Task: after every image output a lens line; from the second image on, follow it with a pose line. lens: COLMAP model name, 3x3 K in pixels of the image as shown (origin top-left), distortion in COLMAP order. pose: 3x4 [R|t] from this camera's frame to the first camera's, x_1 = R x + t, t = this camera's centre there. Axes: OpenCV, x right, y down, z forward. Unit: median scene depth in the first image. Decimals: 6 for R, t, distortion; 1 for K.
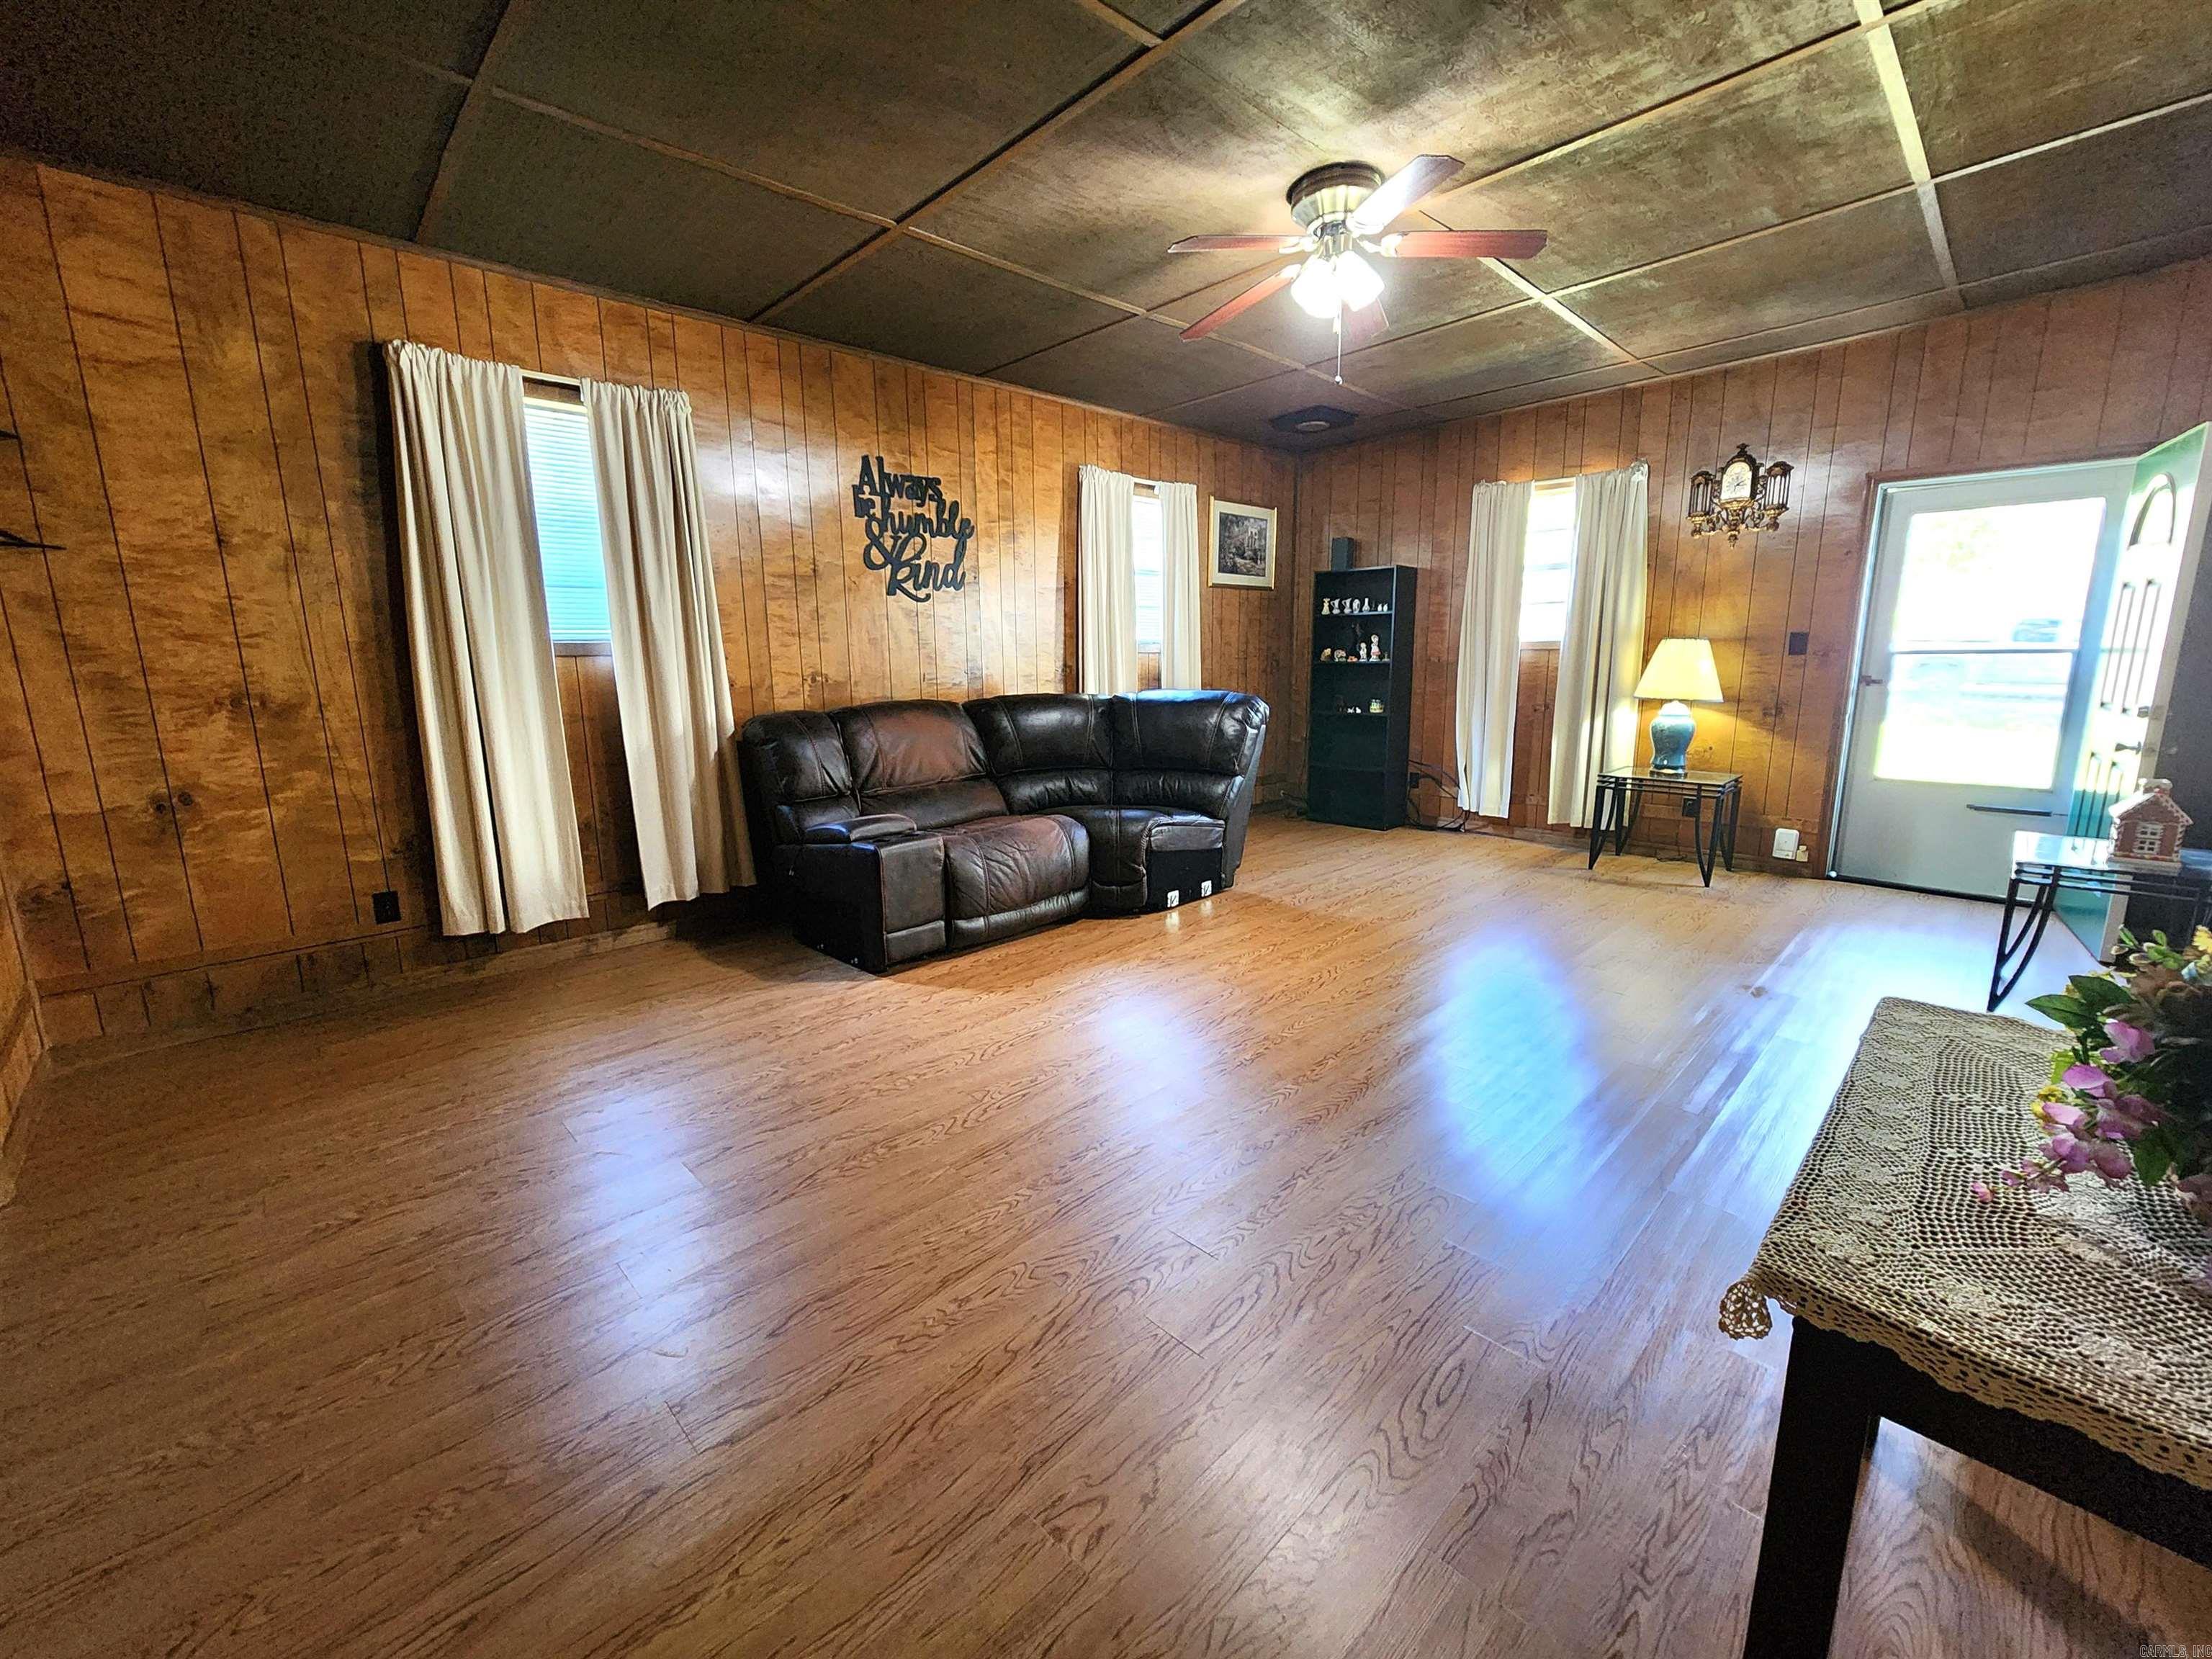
lens RADIAL K [[883.8, 0, 1101.9], [0, 883.8, 814.2], [0, 0, 1]] dist [-0.000606, 0.000764]
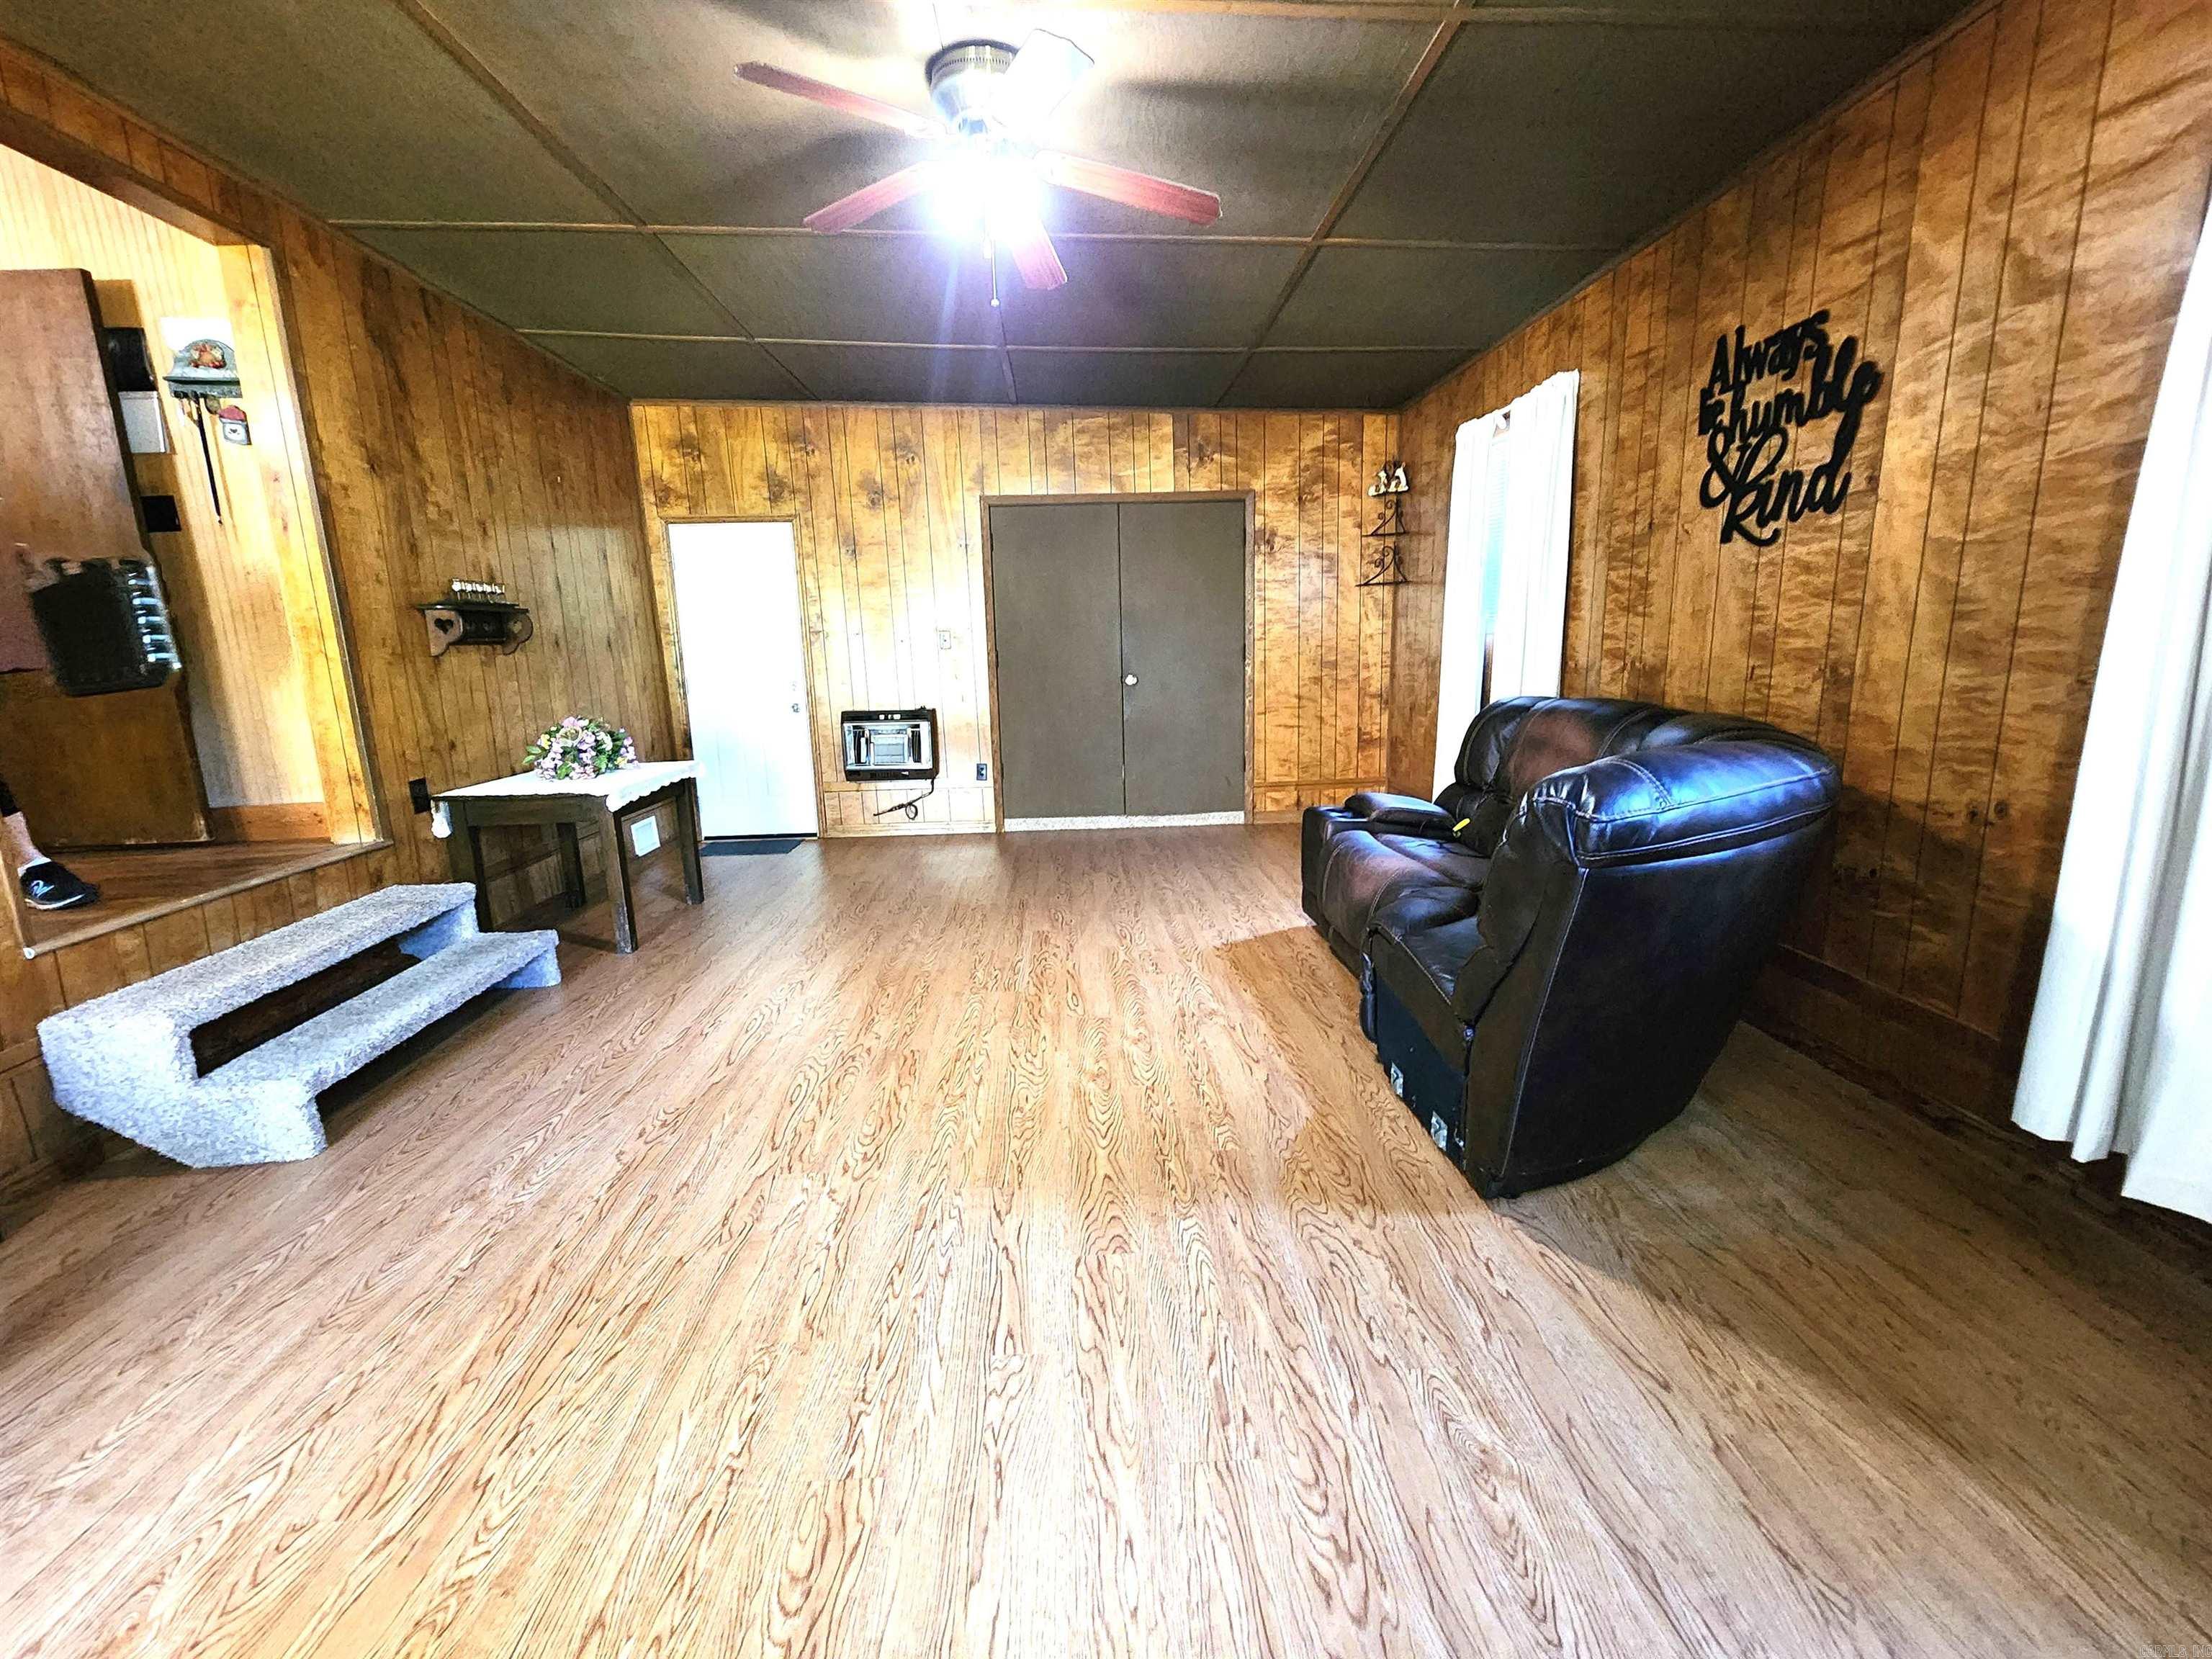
lens RADIAL K [[883.8, 0, 1101.9], [0, 883.8, 814.2], [0, 0, 1]] dist [-0.000606, 0.000764]
pose [[-0.649880, 0.170149, -0.740747, 0.574844], [-0.115810, 0.941070, 0.317767, -0.215391], [0.751162, 0.292296, -0.591877, 1.108563]]
